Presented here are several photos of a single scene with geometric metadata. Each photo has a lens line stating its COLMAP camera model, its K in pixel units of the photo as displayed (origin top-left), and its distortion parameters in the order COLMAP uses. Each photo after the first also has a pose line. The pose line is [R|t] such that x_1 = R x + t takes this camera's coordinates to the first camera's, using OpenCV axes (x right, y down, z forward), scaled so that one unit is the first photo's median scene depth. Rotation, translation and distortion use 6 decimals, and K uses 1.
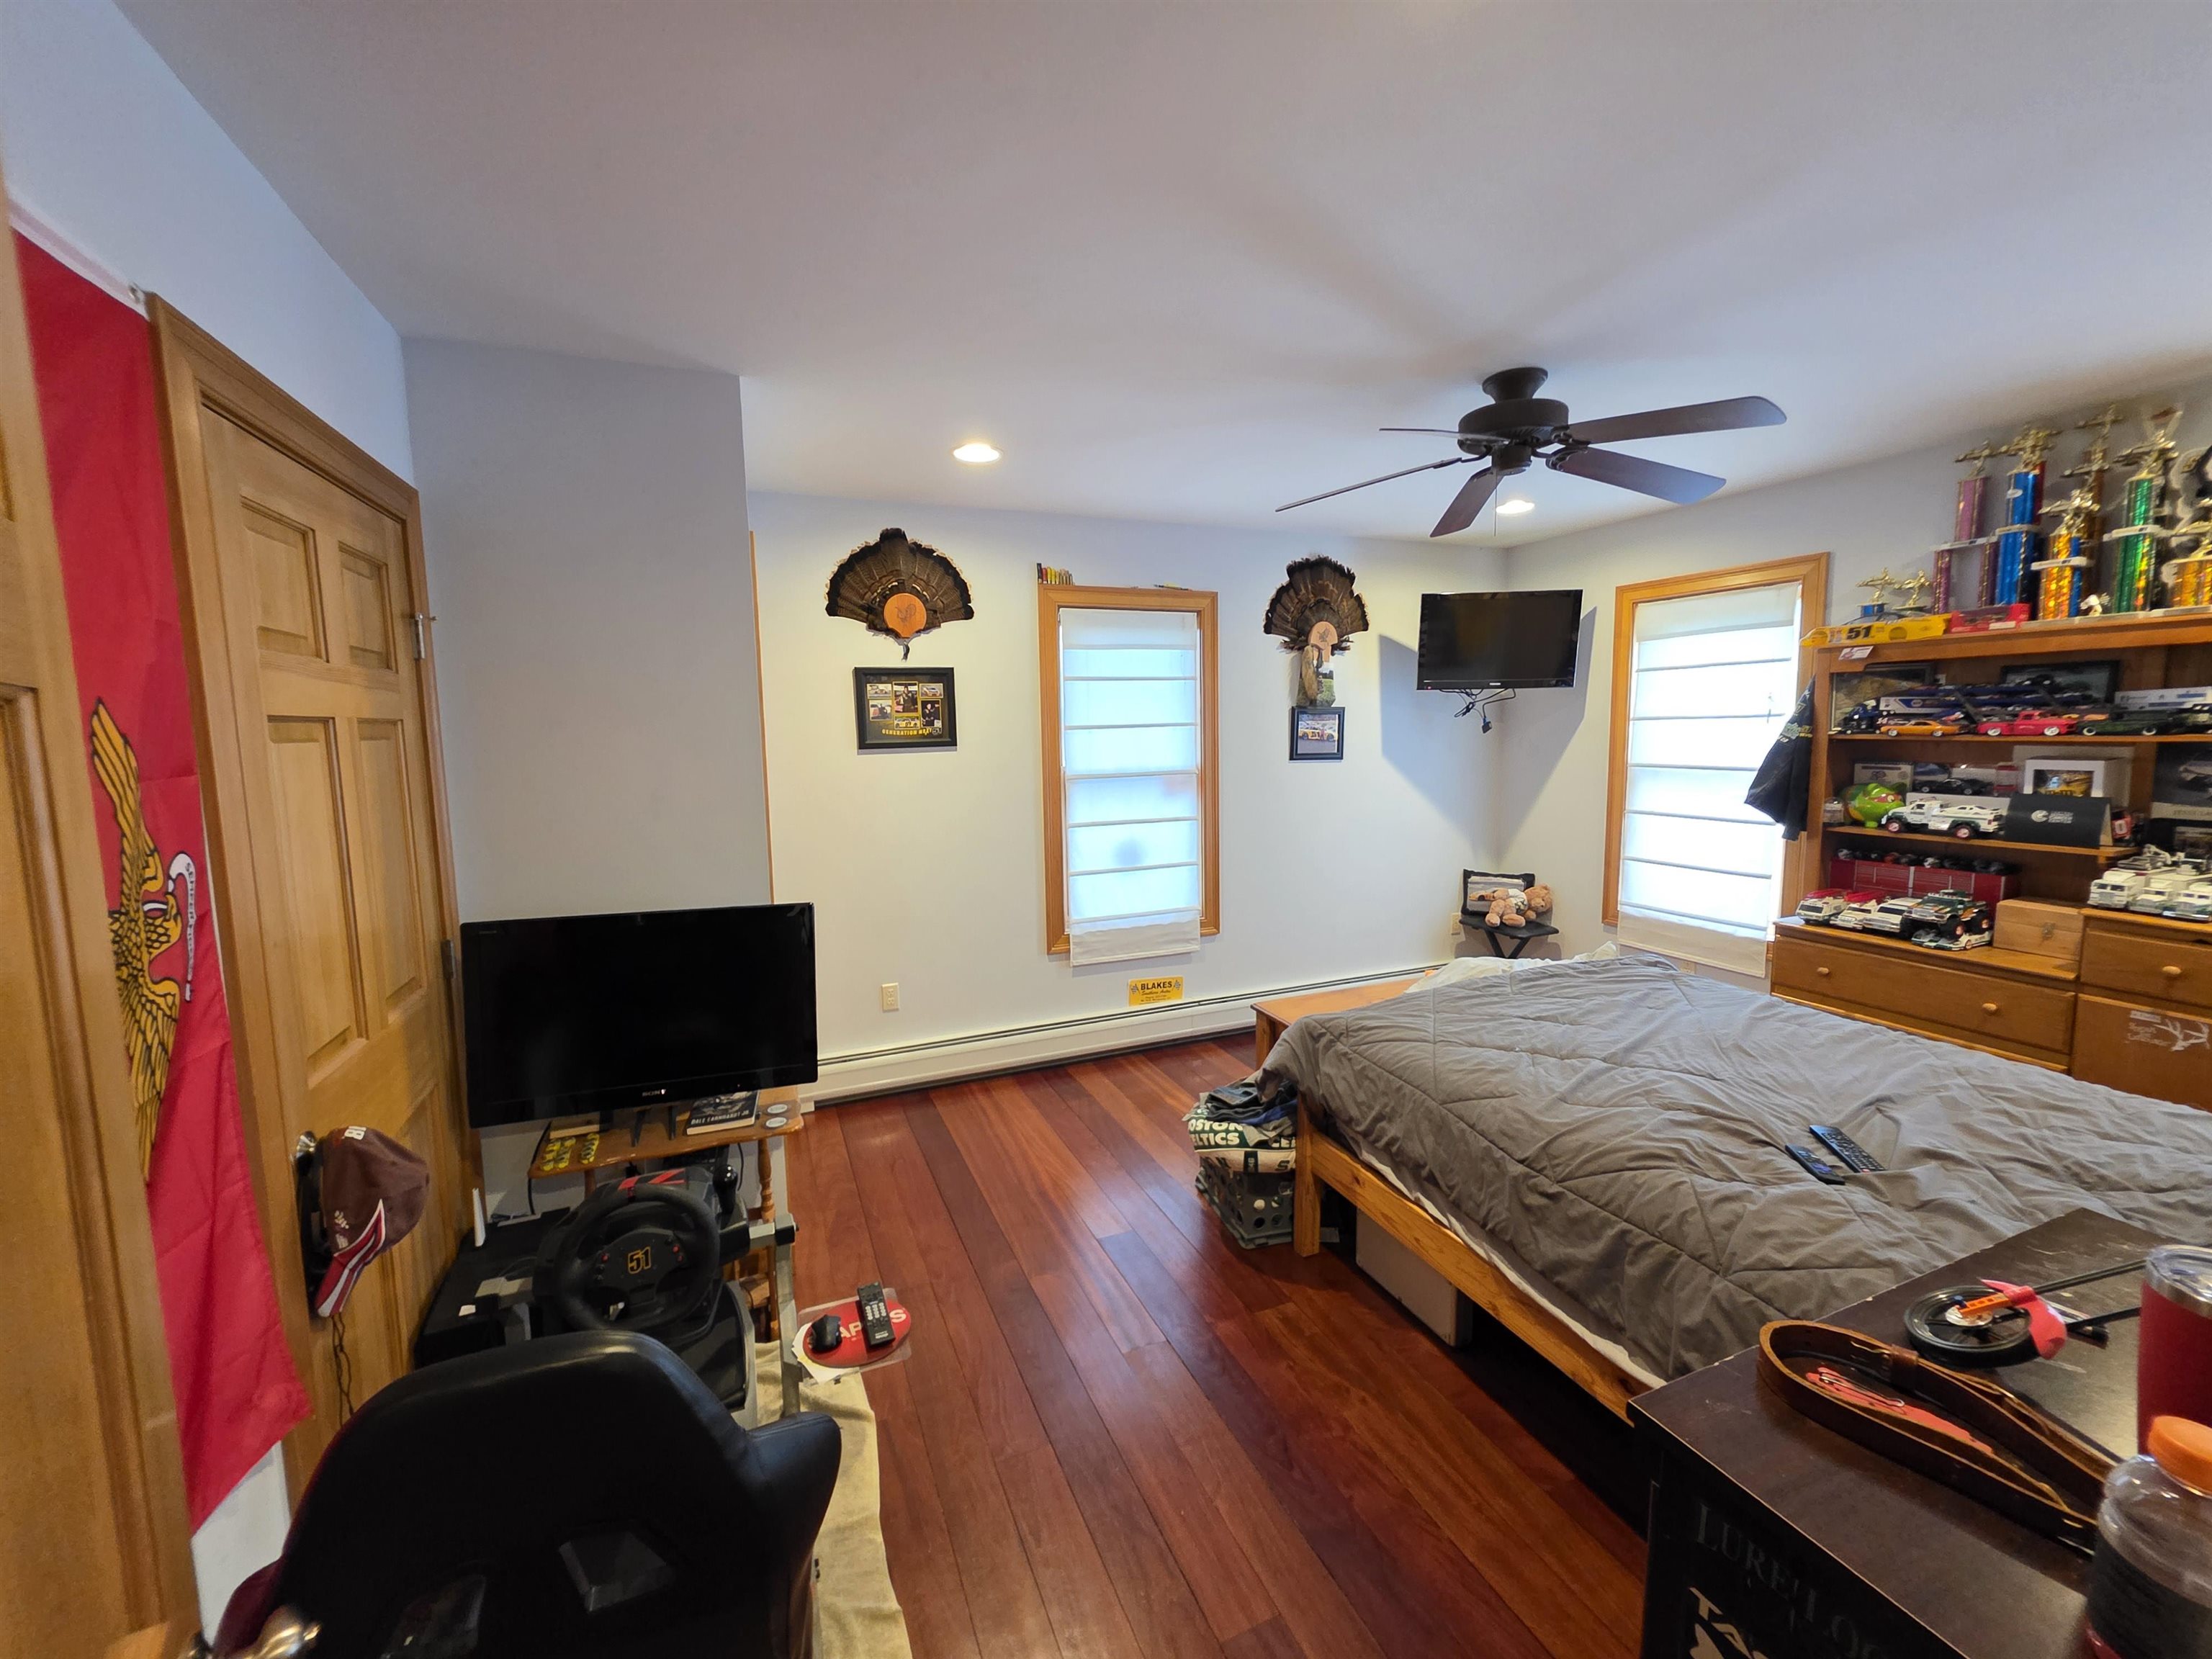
lens RADIAL K [[883.0, 0, 1103.2], [0, 883.0, 825.3], [0, 0, 1]] dist [0.001521, 0.000498]
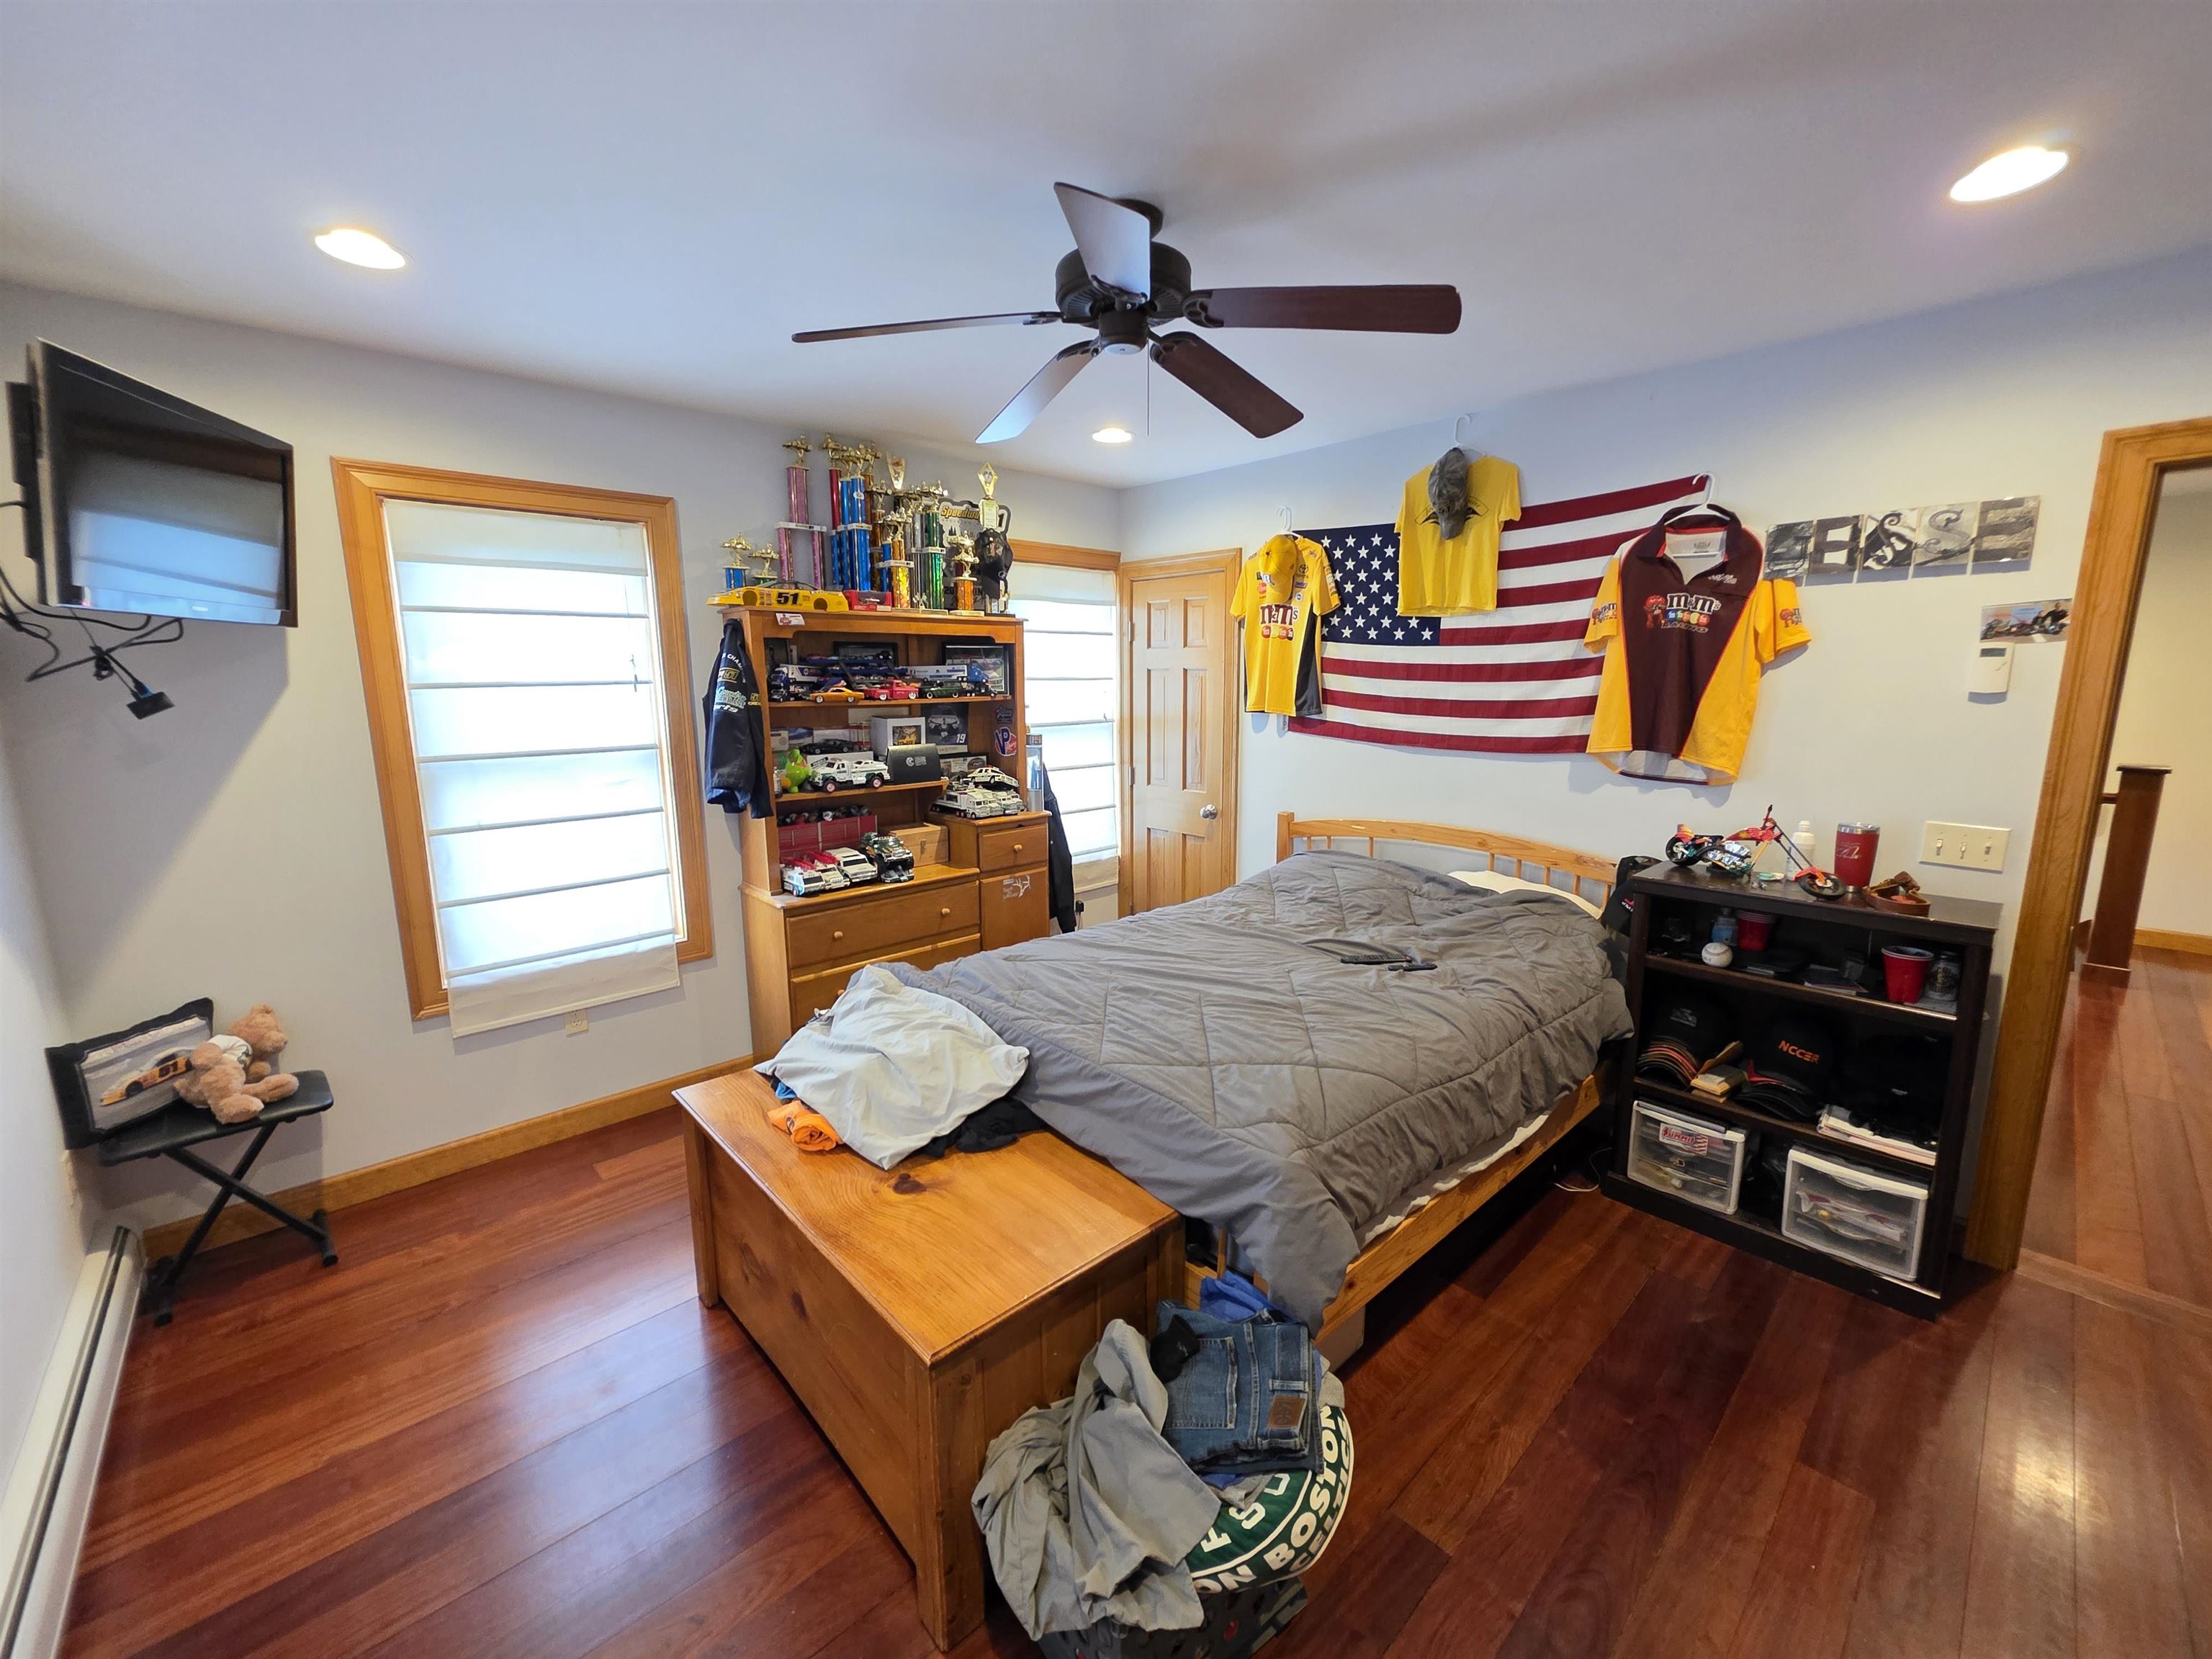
lens RADIAL K [[883.0, 0, 1099.3], [0, 883.0, 823.2], [0, 0, 1]] dist [0.001521, 0.000498]
pose [[-0.344423, -0.135848, 0.928934, -0.224955], [0.118091, 0.975347, 0.186420, -0.118954], [-0.931358, 0.173906, -0.319889, 1.061683]]
